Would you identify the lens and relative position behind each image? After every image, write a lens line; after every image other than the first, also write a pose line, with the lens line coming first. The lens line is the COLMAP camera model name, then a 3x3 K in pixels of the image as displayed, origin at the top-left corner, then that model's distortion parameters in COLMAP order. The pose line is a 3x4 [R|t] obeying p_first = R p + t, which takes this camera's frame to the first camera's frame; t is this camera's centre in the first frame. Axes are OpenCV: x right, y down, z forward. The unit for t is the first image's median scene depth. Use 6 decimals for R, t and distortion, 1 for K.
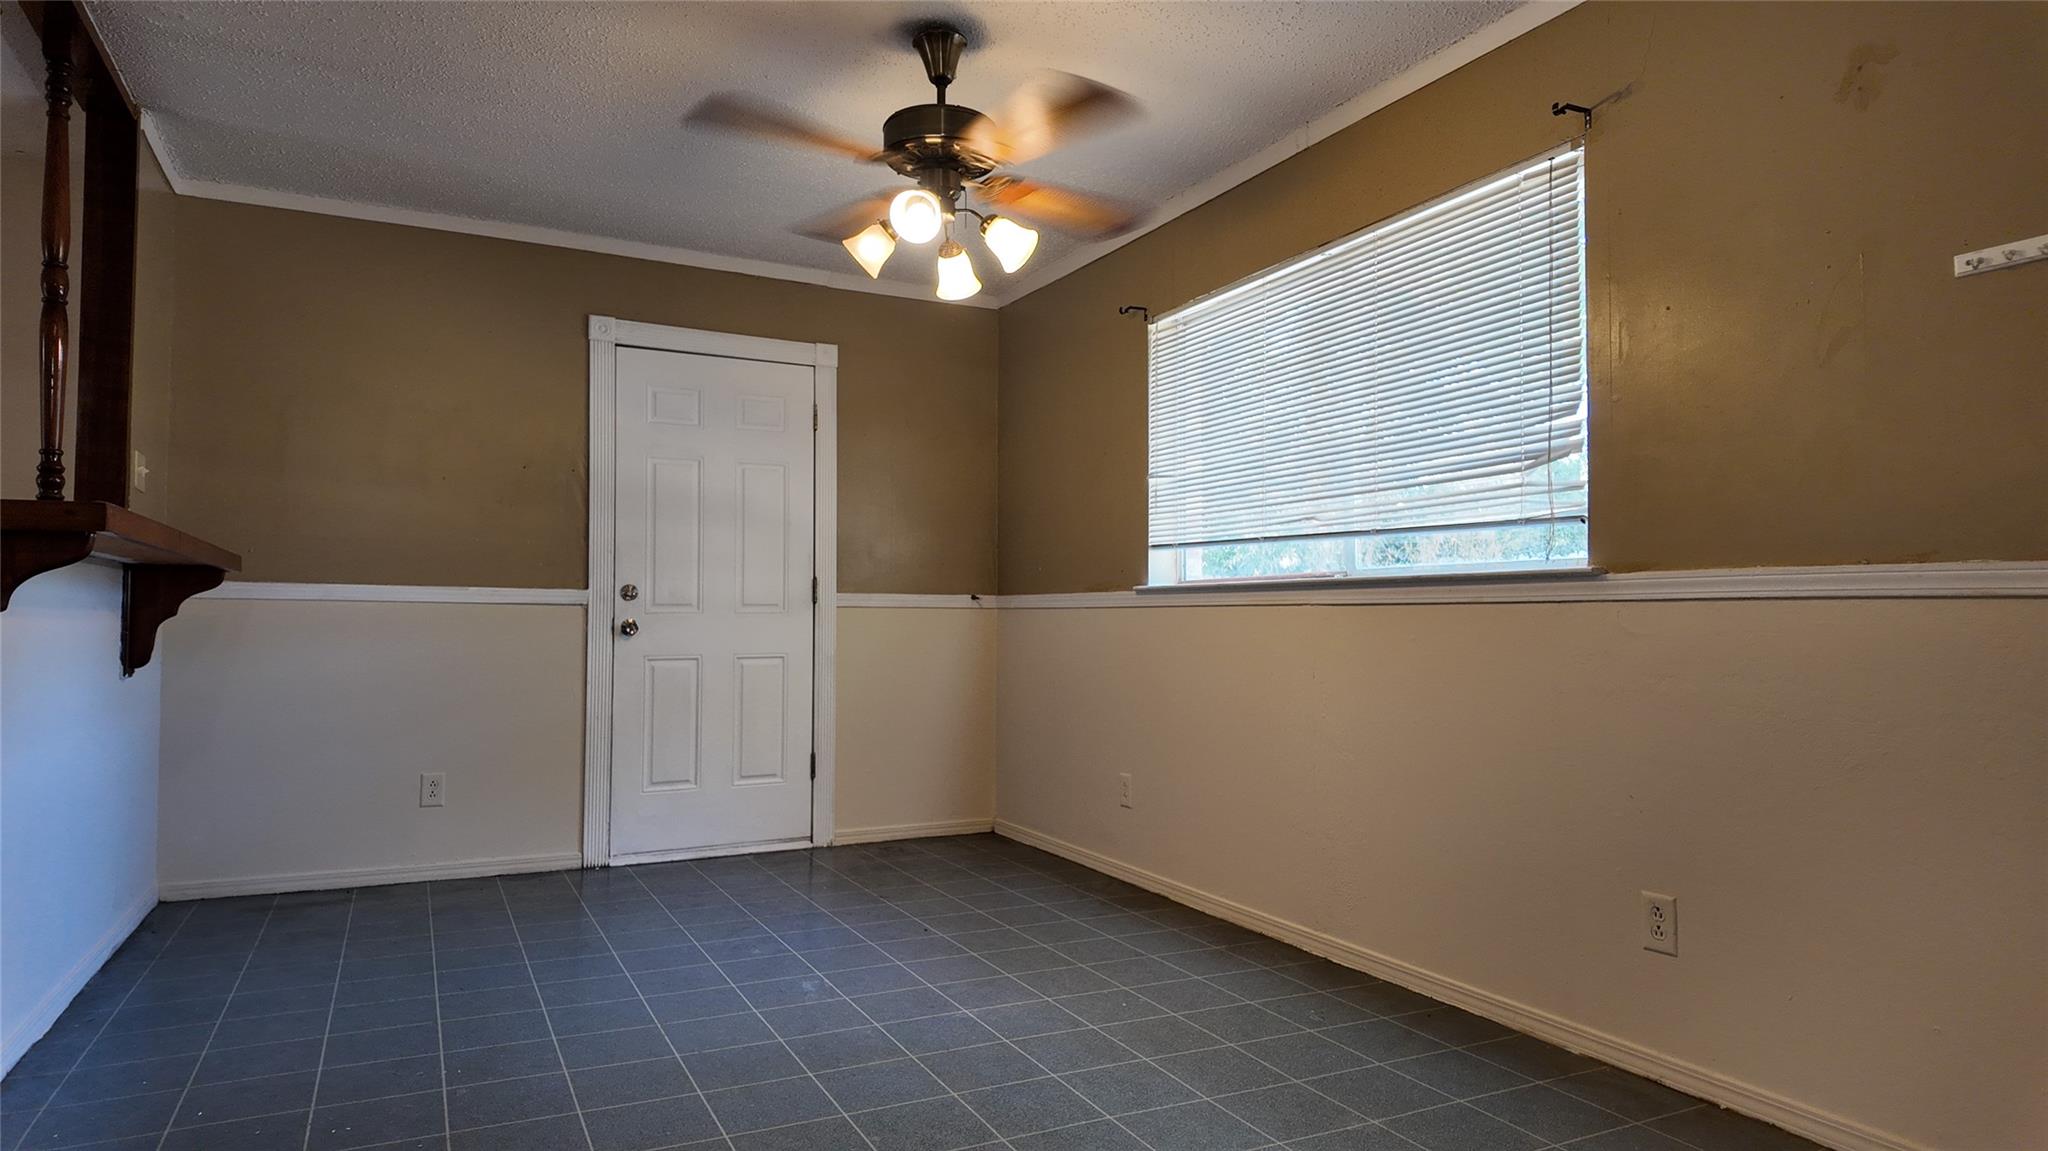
lens RADIAL K [[1205.4, 0, 1021.2], [0, 1205.4, 578.6], [0, 0, 1]] dist [0.026729, -0.034362]
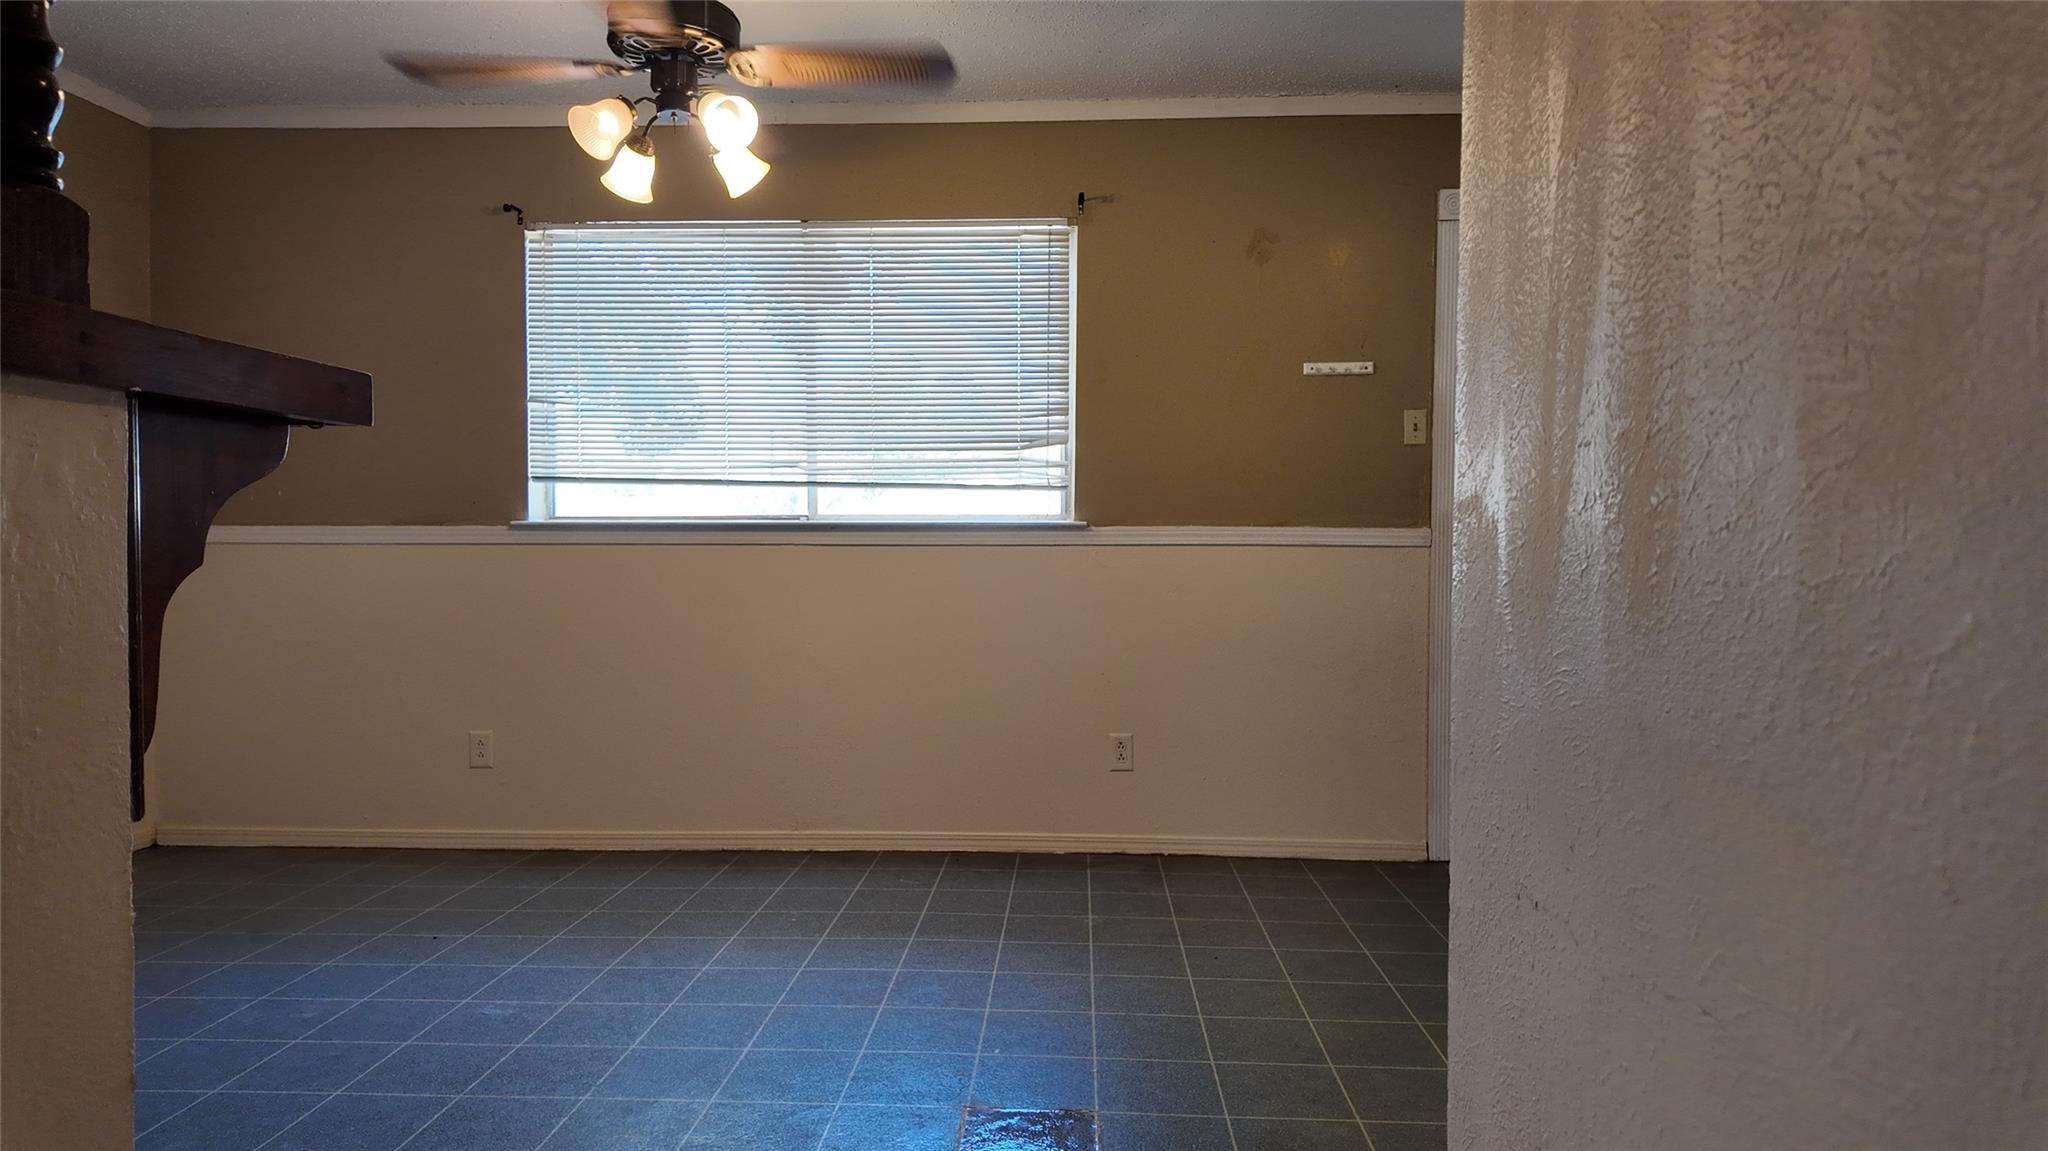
lens RADIAL K [[1205.4, 0, 1039.0], [0, 1205.4, 588.9], [0, 0, 1]] dist [0.026729, -0.034362]
pose [[0.474272, -0.032185, 0.879790, -0.761407], [-0.029294, 0.998201, 0.052309, -0.002587], [-0.879891, -0.050581, 0.472476, 0.323115]]
